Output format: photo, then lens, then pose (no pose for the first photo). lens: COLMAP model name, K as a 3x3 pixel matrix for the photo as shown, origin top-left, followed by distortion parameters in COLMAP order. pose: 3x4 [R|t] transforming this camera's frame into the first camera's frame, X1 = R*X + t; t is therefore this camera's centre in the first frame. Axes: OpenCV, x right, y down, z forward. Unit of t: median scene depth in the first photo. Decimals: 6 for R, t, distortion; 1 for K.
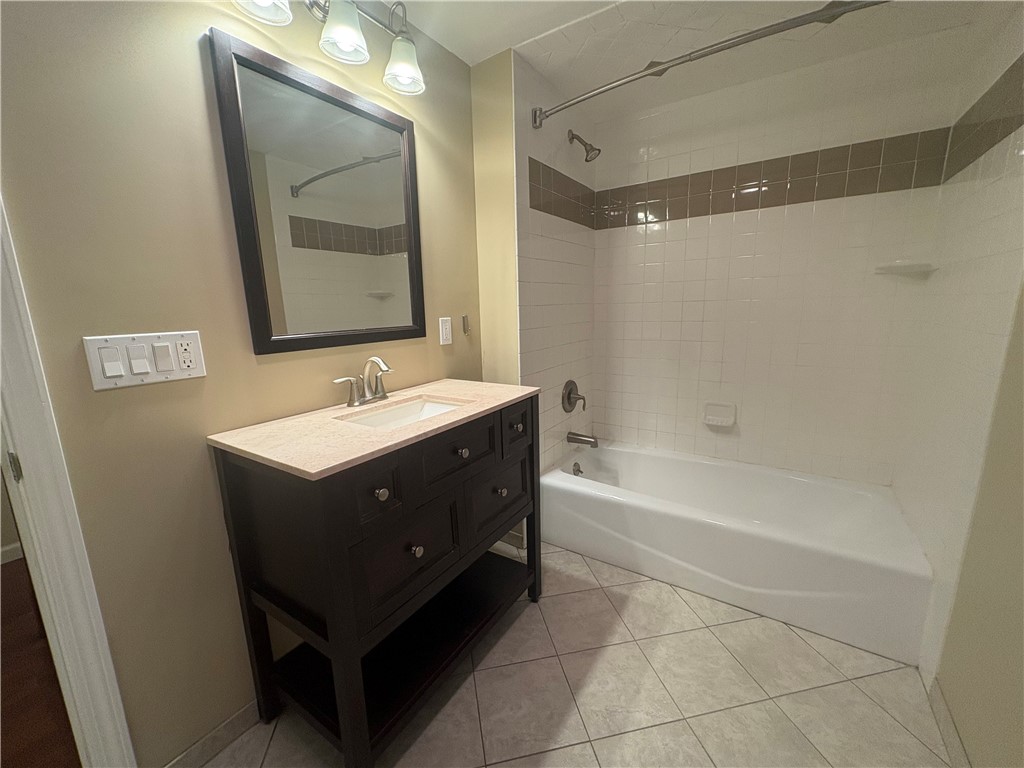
lens RADIAL K [[409.5, 0, 510.9], [0, 409.5, 382.7], [0, 0, 1]] dist [-0.002367, -0.000653]
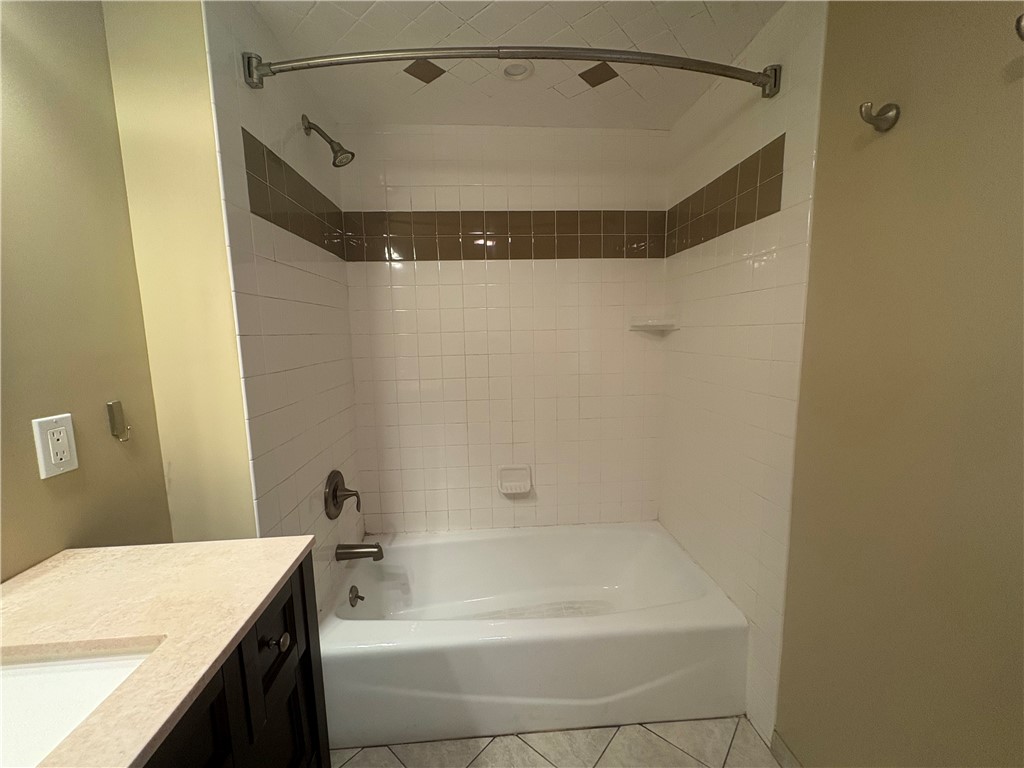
lens RADIAL K [[409.5, 0, 513.5], [0, 409.5, 386.7], [0, 0, 1]] dist [-0.002367, -0.000653]
pose [[0.794765, -0.067373, 0.603166, -0.022518], [0.112668, 0.992923, -0.037550, -0.098334], [-0.596367, 0.097801, 0.796732, 0.288260]]
